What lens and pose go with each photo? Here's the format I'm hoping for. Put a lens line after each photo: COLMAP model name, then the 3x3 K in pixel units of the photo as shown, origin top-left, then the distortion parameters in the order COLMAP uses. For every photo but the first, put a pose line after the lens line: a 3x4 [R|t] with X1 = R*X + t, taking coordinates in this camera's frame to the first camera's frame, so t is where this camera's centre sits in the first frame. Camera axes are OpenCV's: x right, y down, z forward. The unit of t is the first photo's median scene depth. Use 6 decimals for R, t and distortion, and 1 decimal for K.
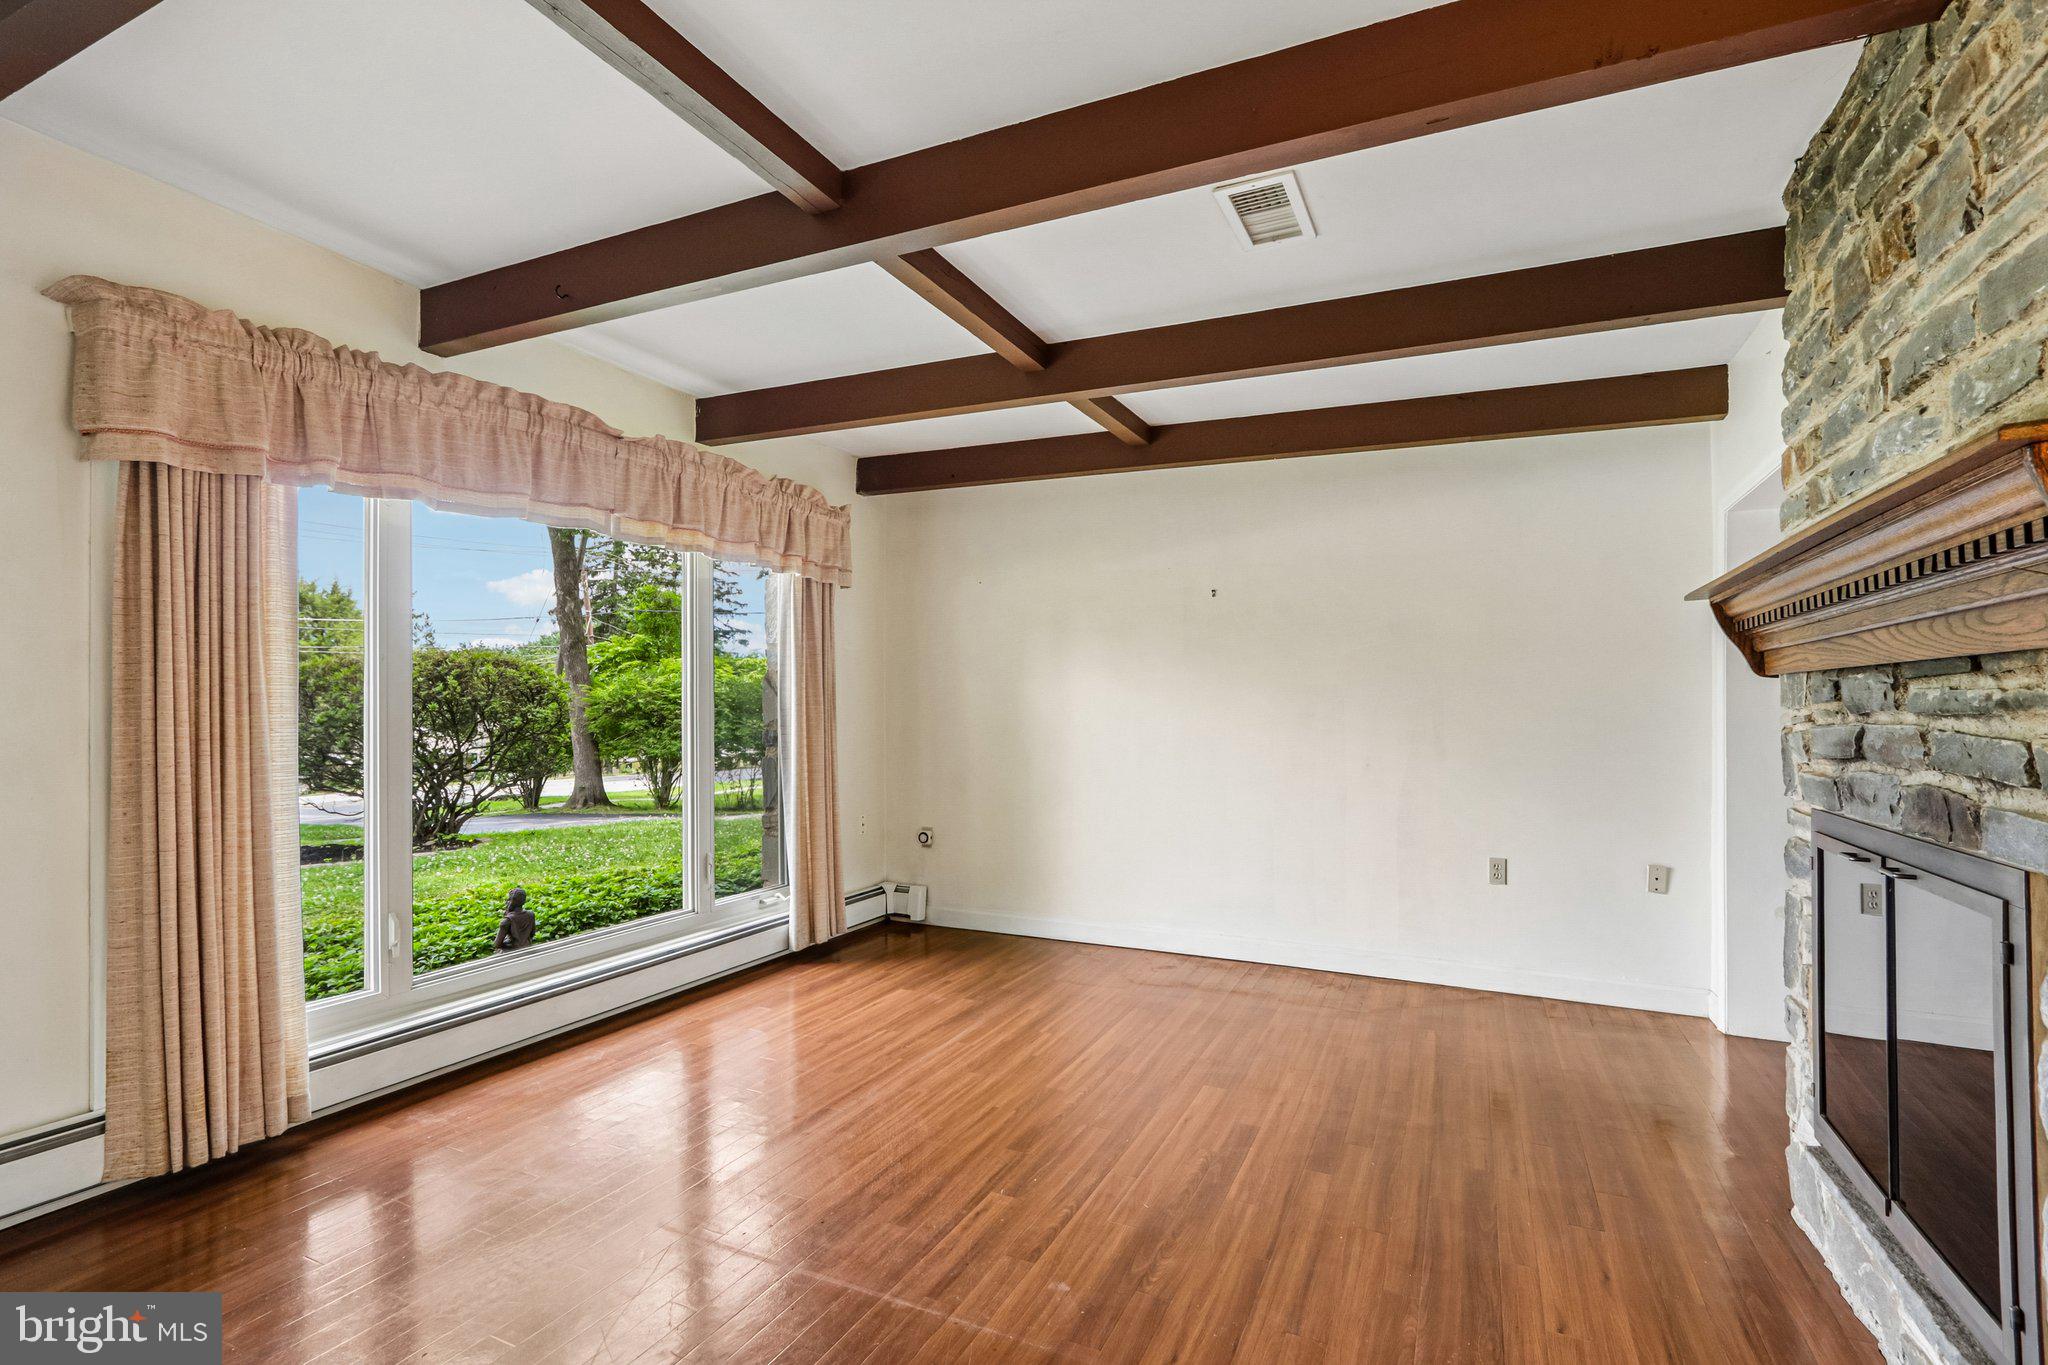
lens RADIAL K [[966.7, 0, 1025.3], [0, 966.7, 711.5], [0, 0, 1]] dist [-0.000351, 0.000080]
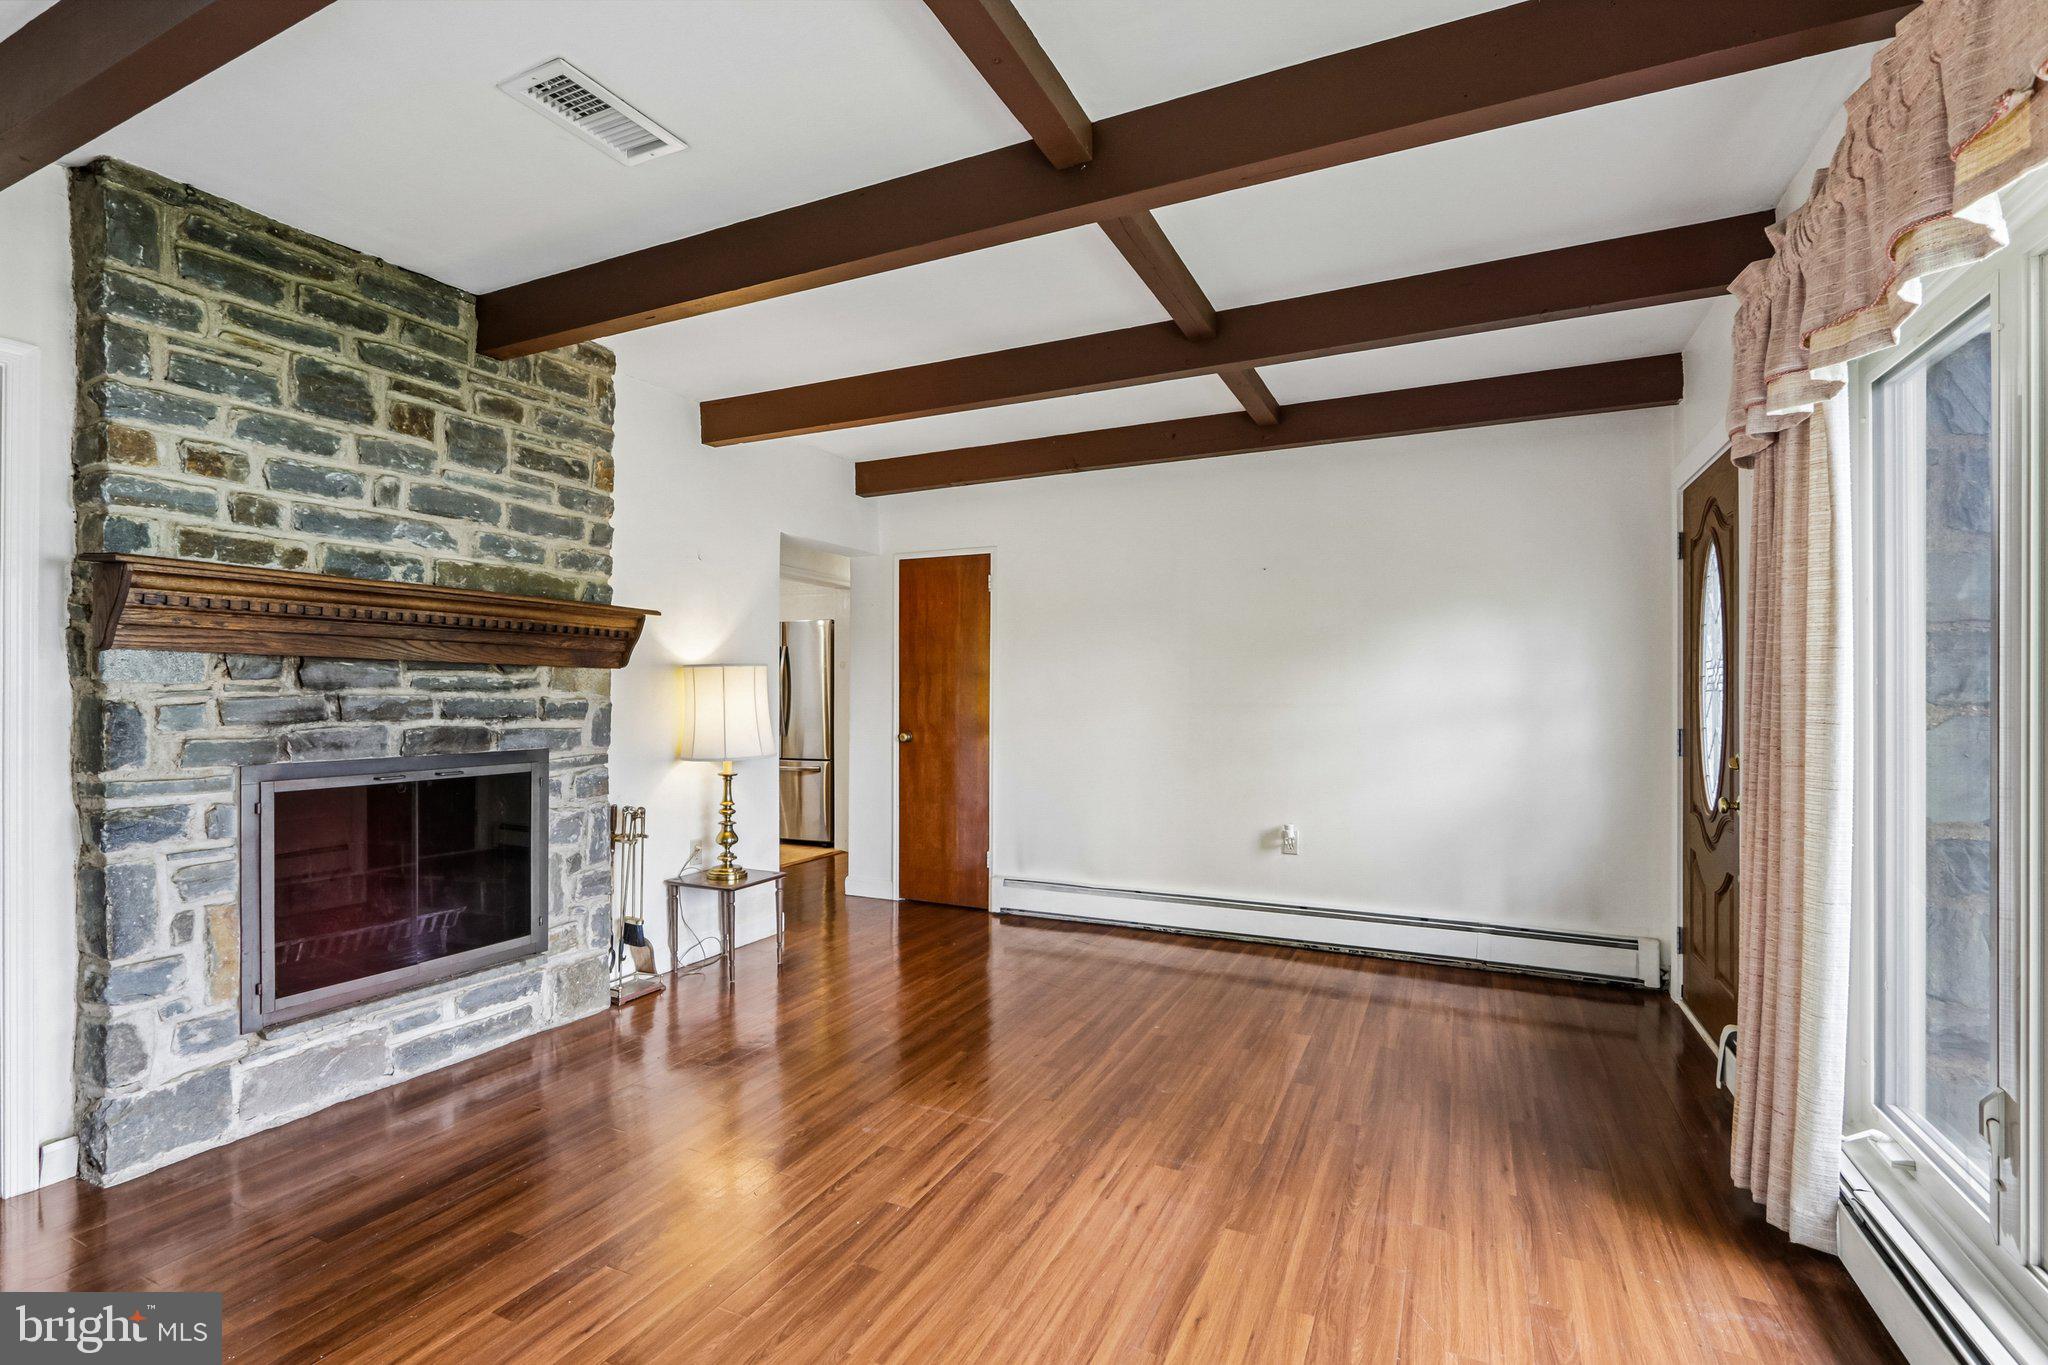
lens RADIAL K [[971.0, 0, 1024.0], [0, 971.0, 682.5], [0, 0, 1]] dist [-0.003092, -0.000421]
pose [[-0.999796, -0.018678, -0.007682, -0.078541], [-0.018637, 0.999811, -0.005464, -0.009000], [0.007783, -0.005319, -0.999956, 1.179858]]
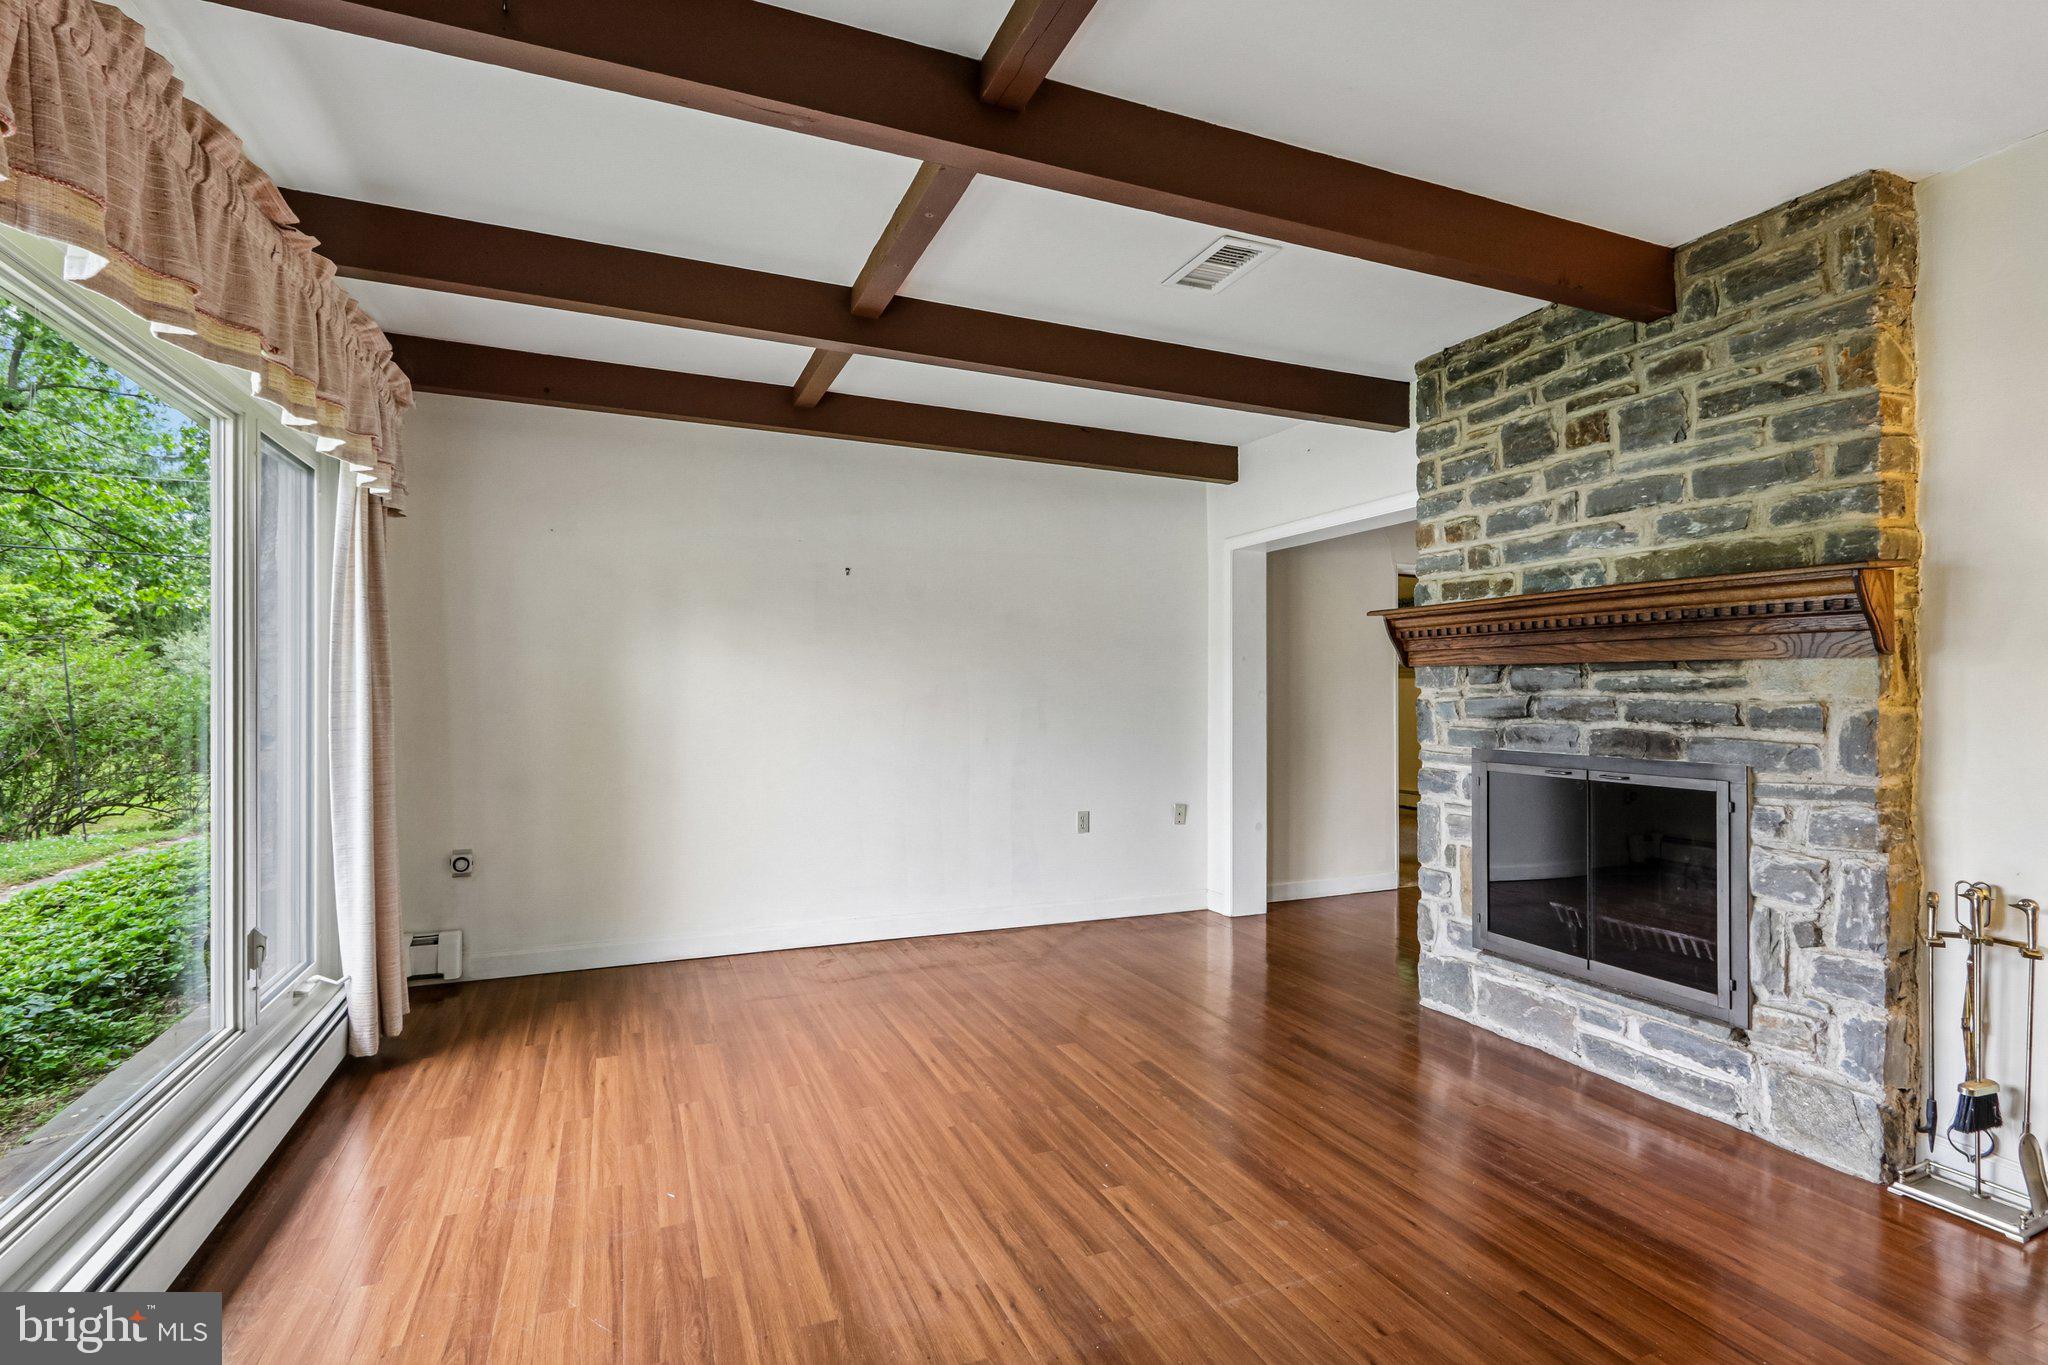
lens RADIAL K [[971.0, 0, 1024.0], [0, 971.0, 682.5], [0, 0, 1]] dist [-0.003092, -0.000421]
pose [[0.671862, 0.001793, 0.740674, -0.485006], [0.004644, 0.999967, -0.006634, -0.002468], [-0.740662, 0.007897, 0.671832, 0.242408]]
